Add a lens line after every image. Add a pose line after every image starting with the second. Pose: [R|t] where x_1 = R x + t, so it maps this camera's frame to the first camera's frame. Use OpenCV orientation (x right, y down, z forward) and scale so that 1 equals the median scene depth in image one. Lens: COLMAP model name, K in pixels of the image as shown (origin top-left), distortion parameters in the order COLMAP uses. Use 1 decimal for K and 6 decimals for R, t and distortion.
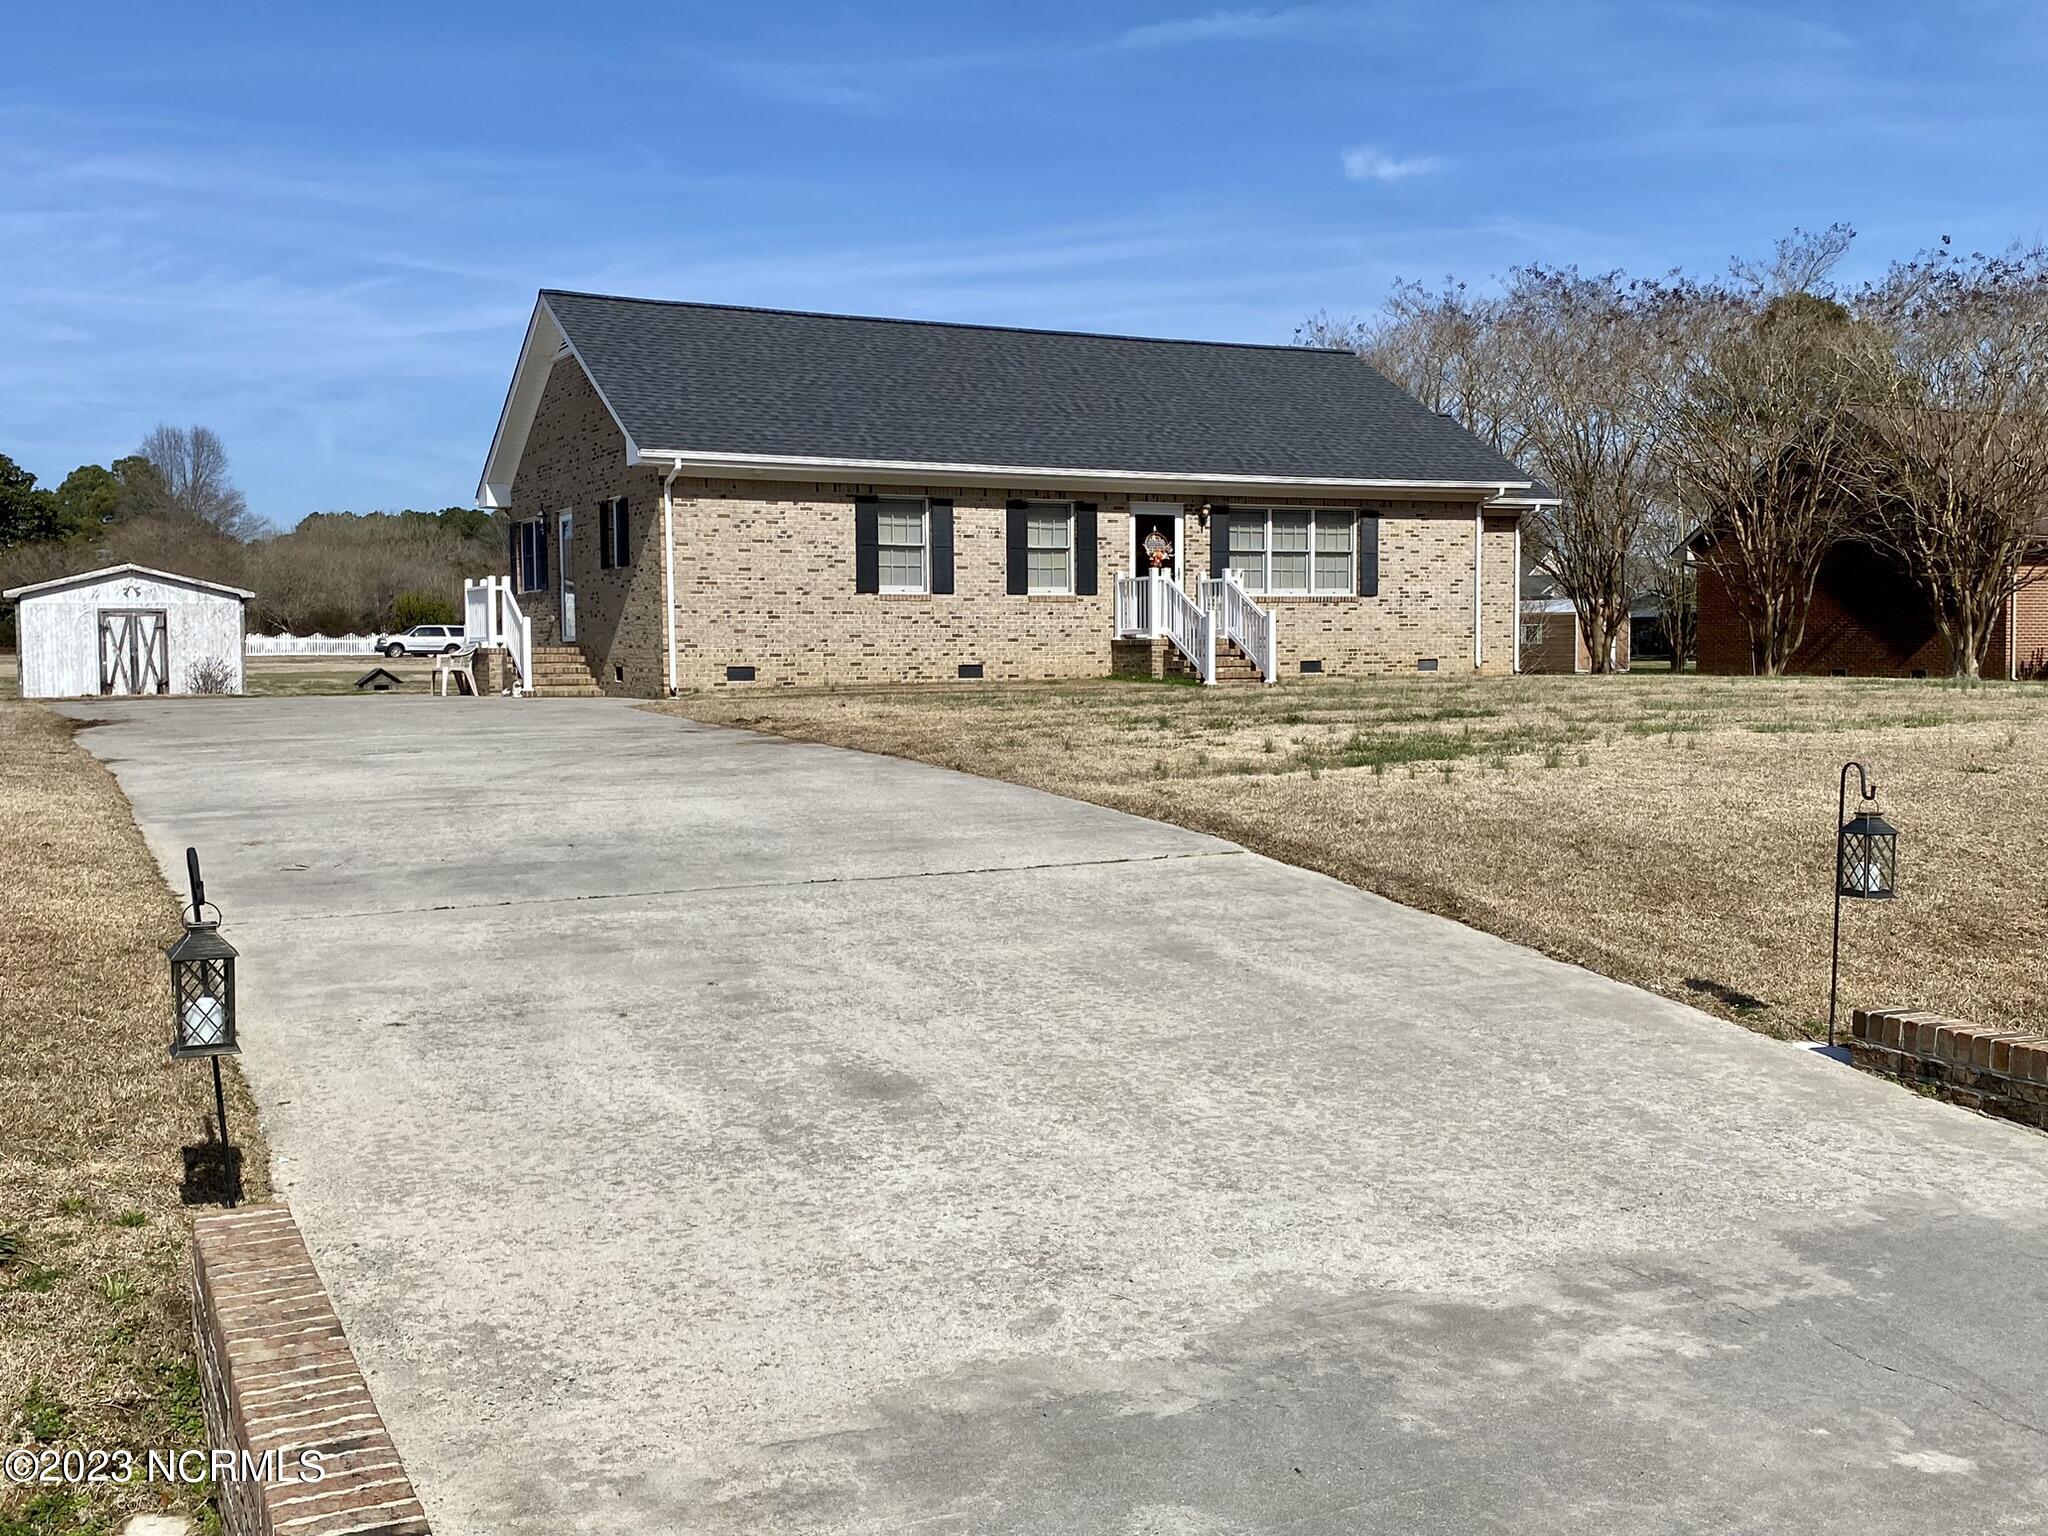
lens RADIAL K [[2022.1, 0, 1024.0], [0, 2022.1, 768.0], [0, 0, 1]] dist [0.137399, -0.340288]
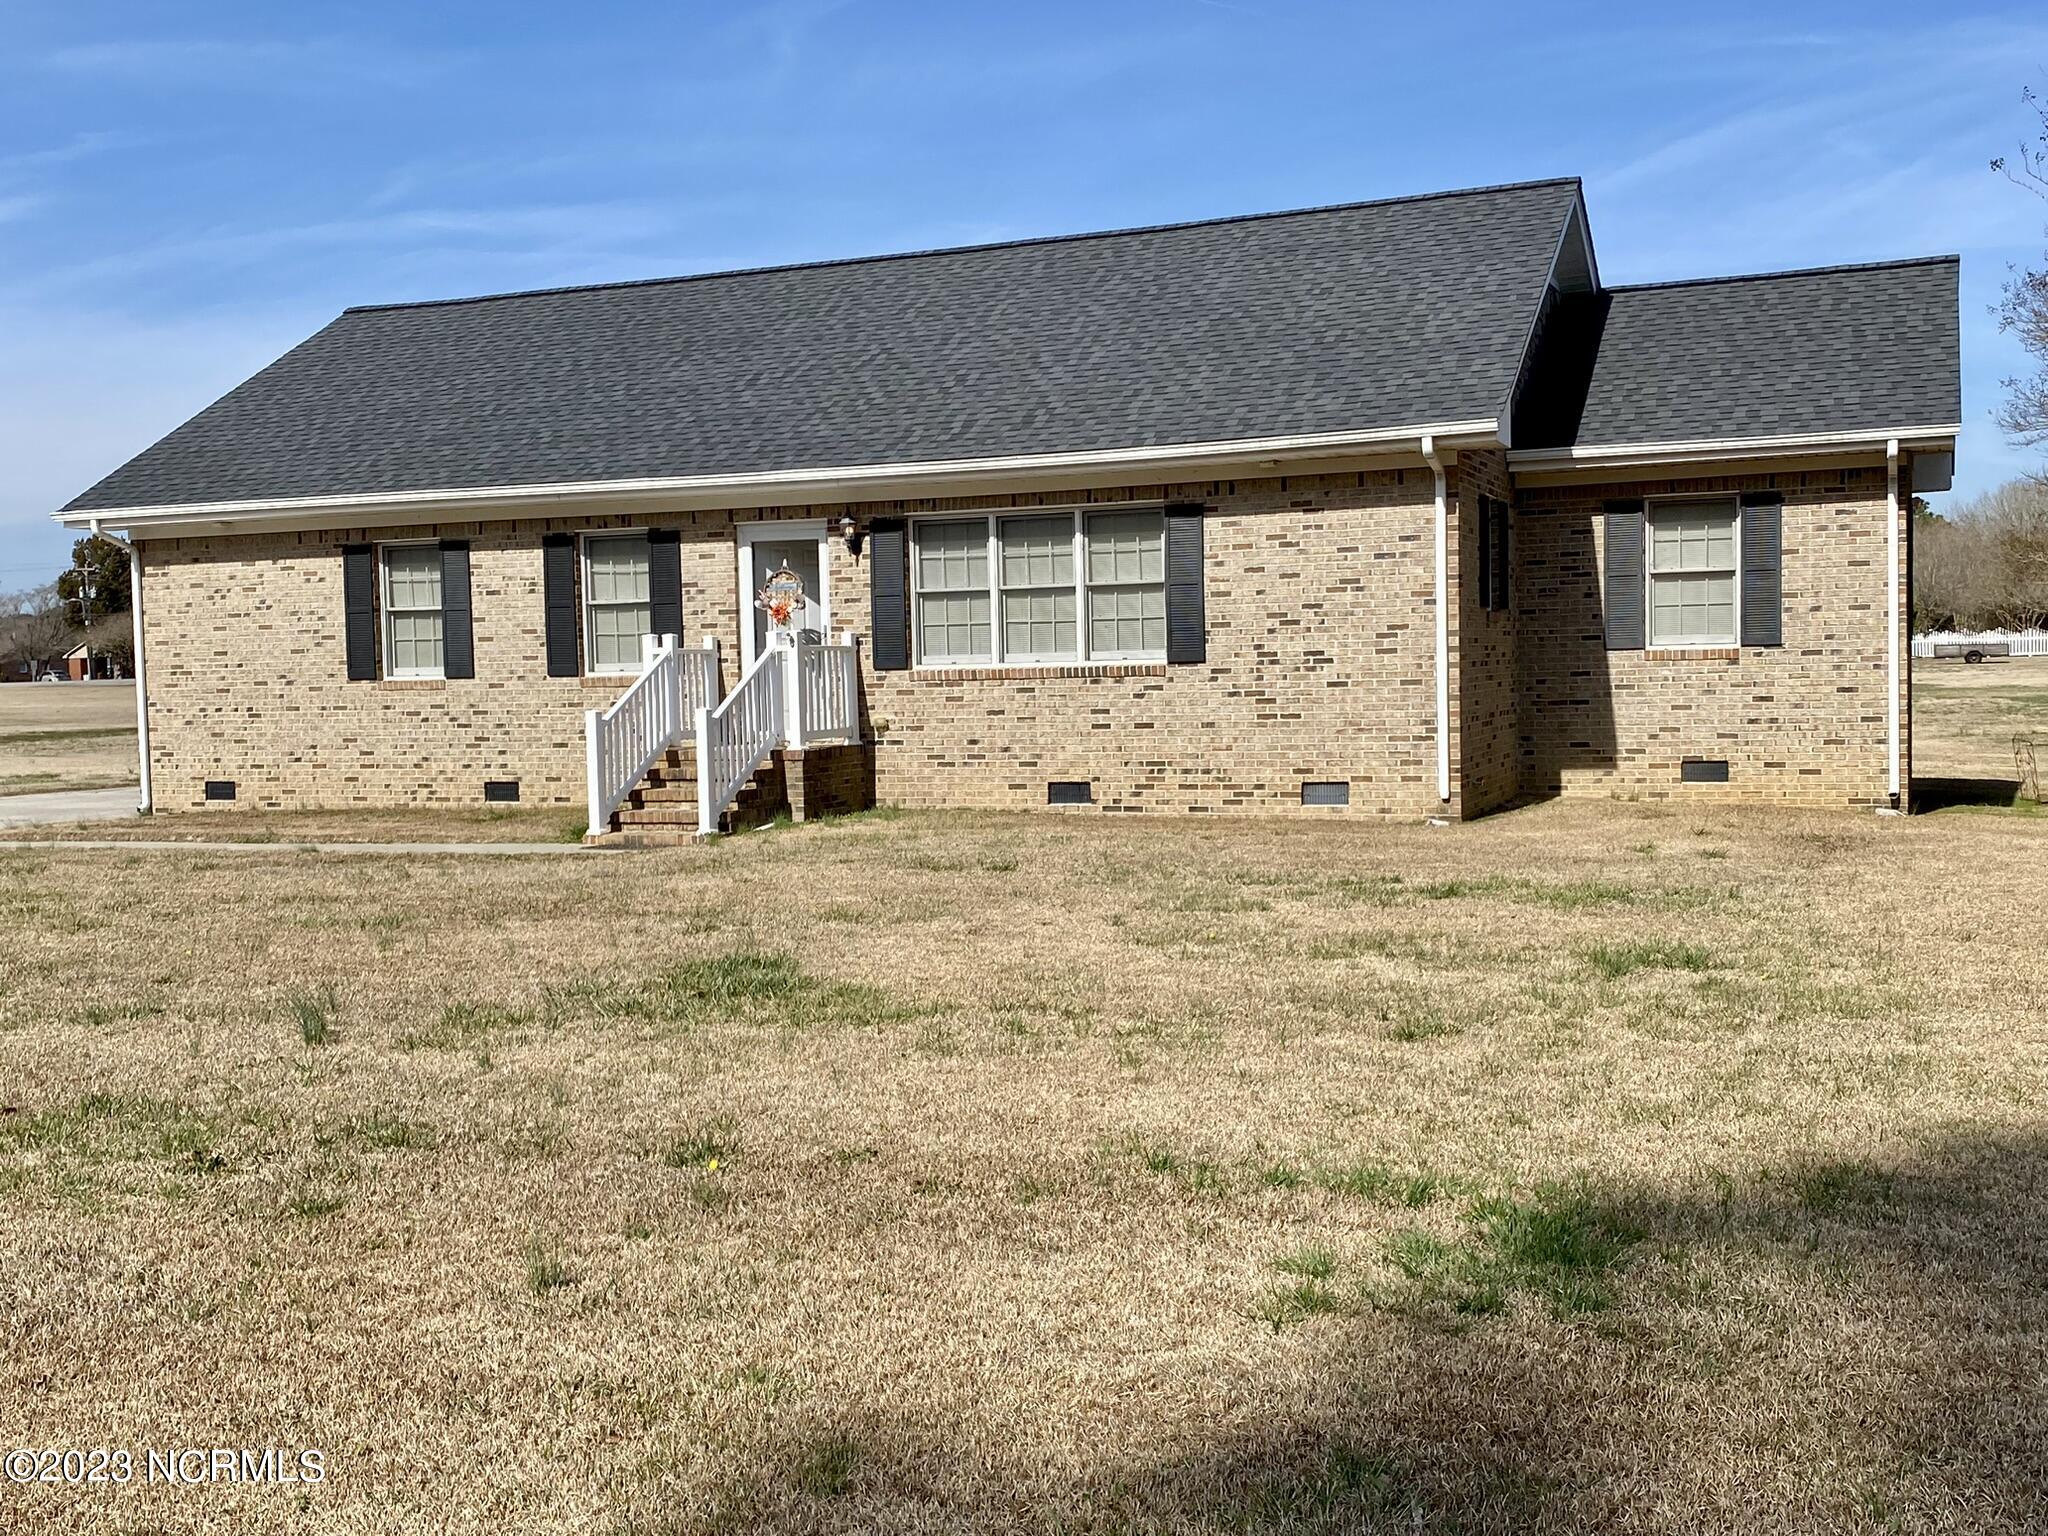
lens RADIAL K [[2134.8, 0, 1024.0], [0, 2134.8, 768.0], [0, 0, 1]] dist [0.195098, -0.625710]
pose [[0.640610, 0.030967, -0.767242, 0.658020], [-0.026192, 0.999486, 0.018472, -0.075866], [0.767420, 0.008262, 0.641092, 0.692827]]
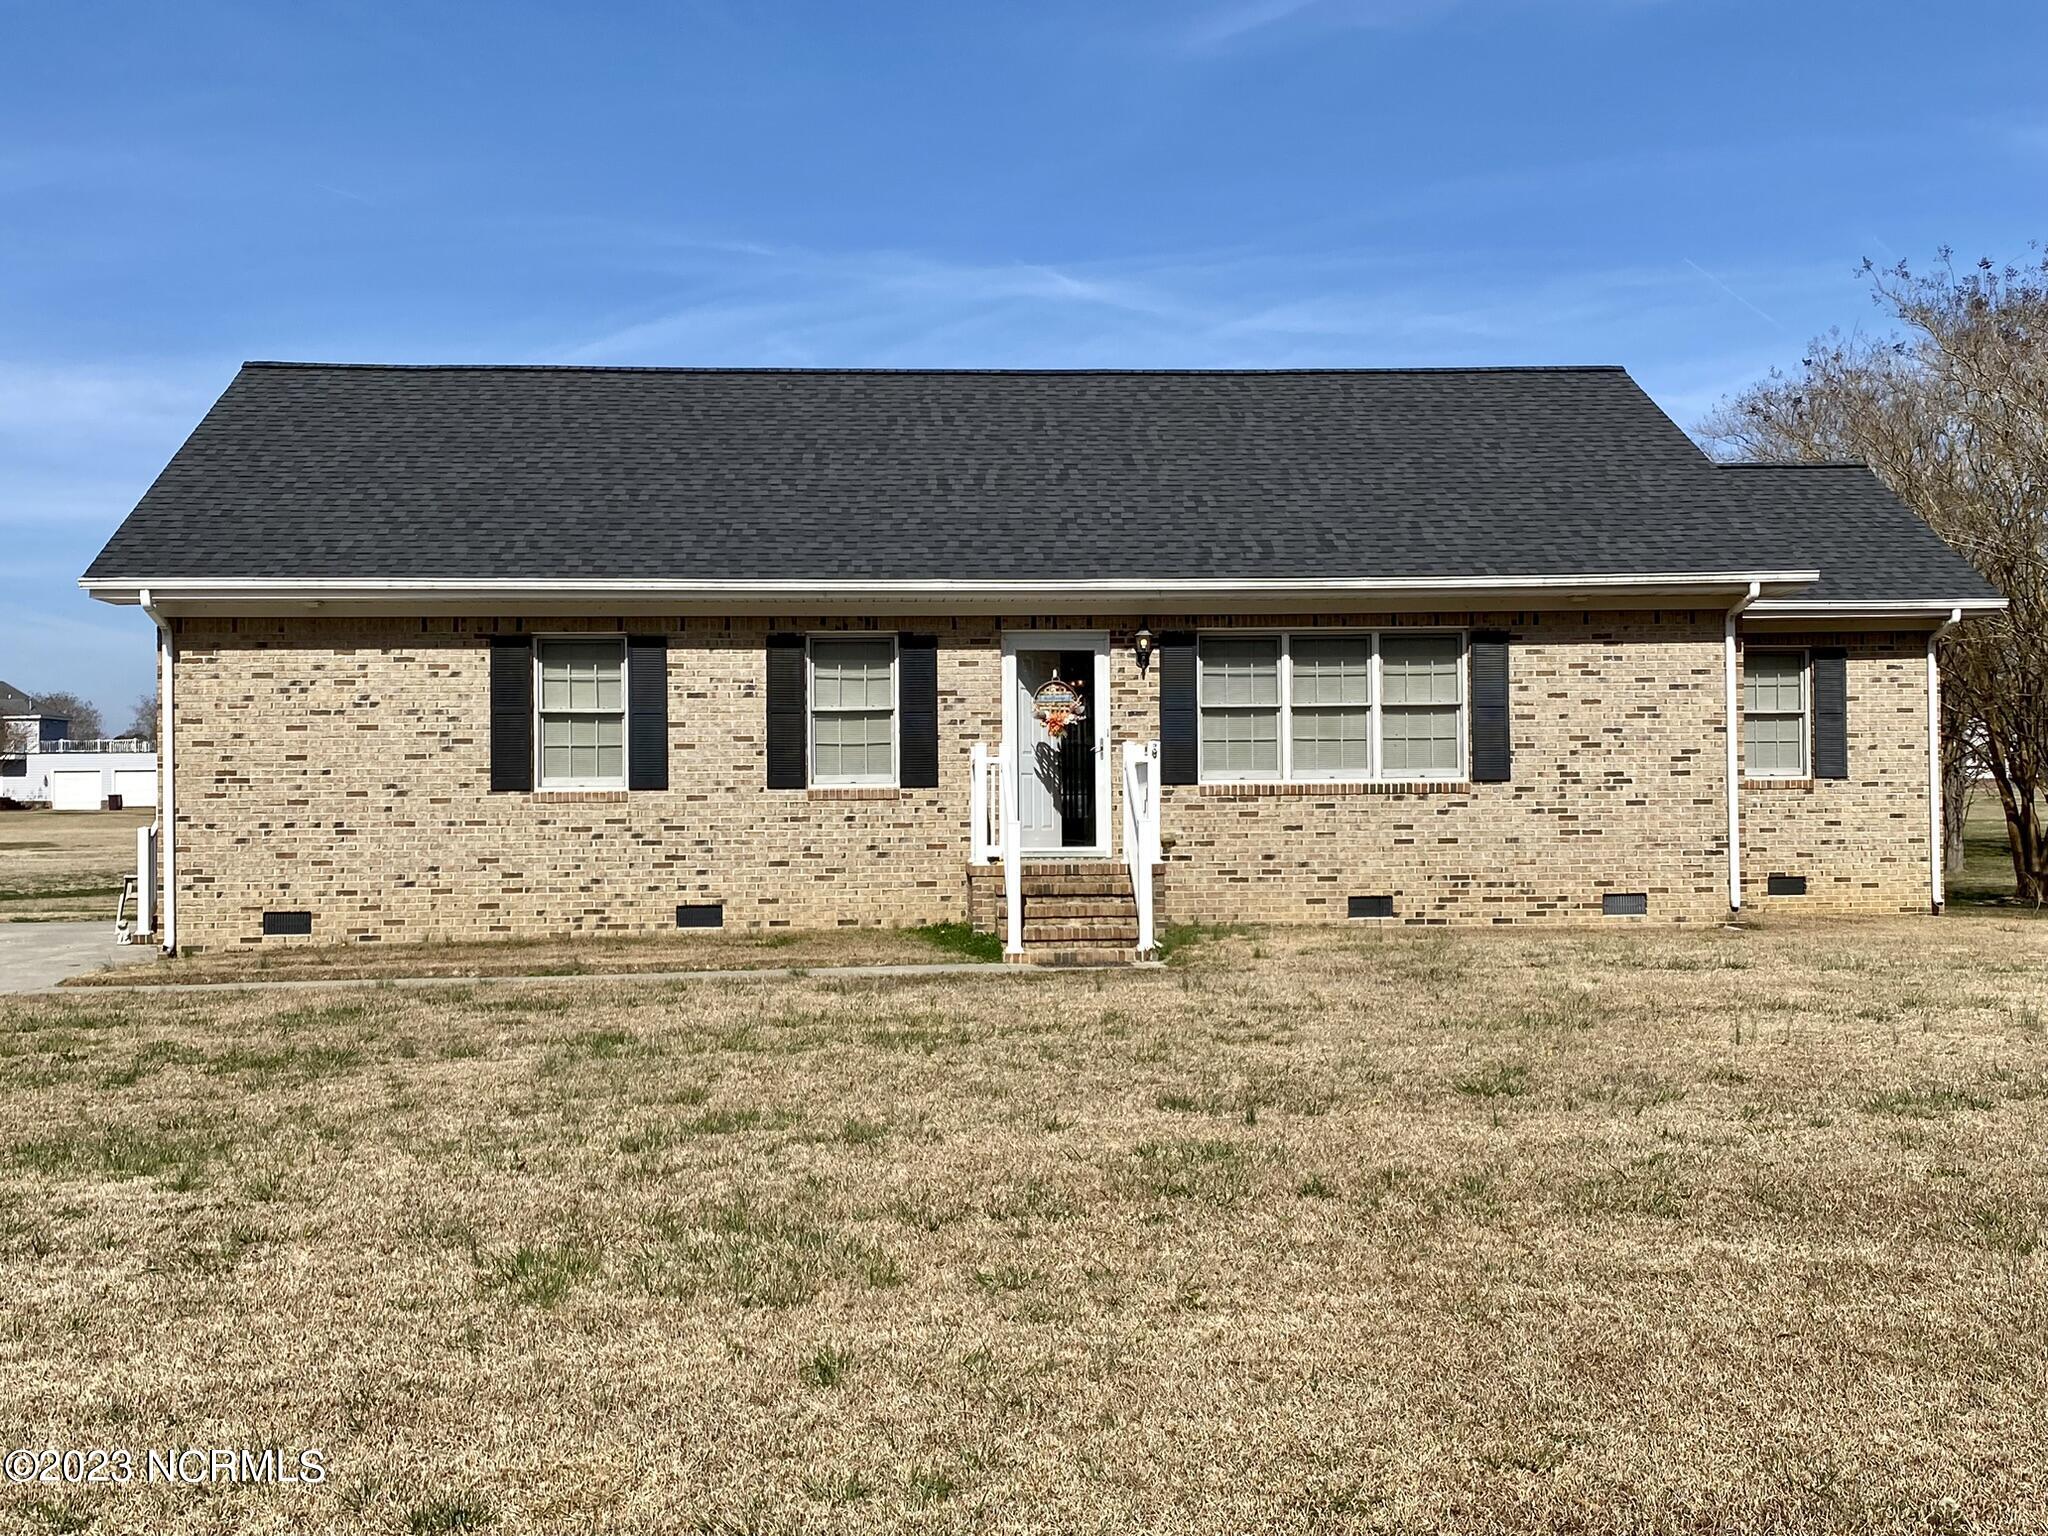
lens RADIAL K [[2134.8, 0, 1024.0], [0, 2134.8, 768.0], [0, 0, 1]] dist [0.195098, -0.625710]
pose [[0.918179, -0.007616, -0.396092, 0.327993], [-0.019655, 0.997708, -0.064747, -0.054033], [0.395677, 0.067234, 0.915925, 0.460196]]
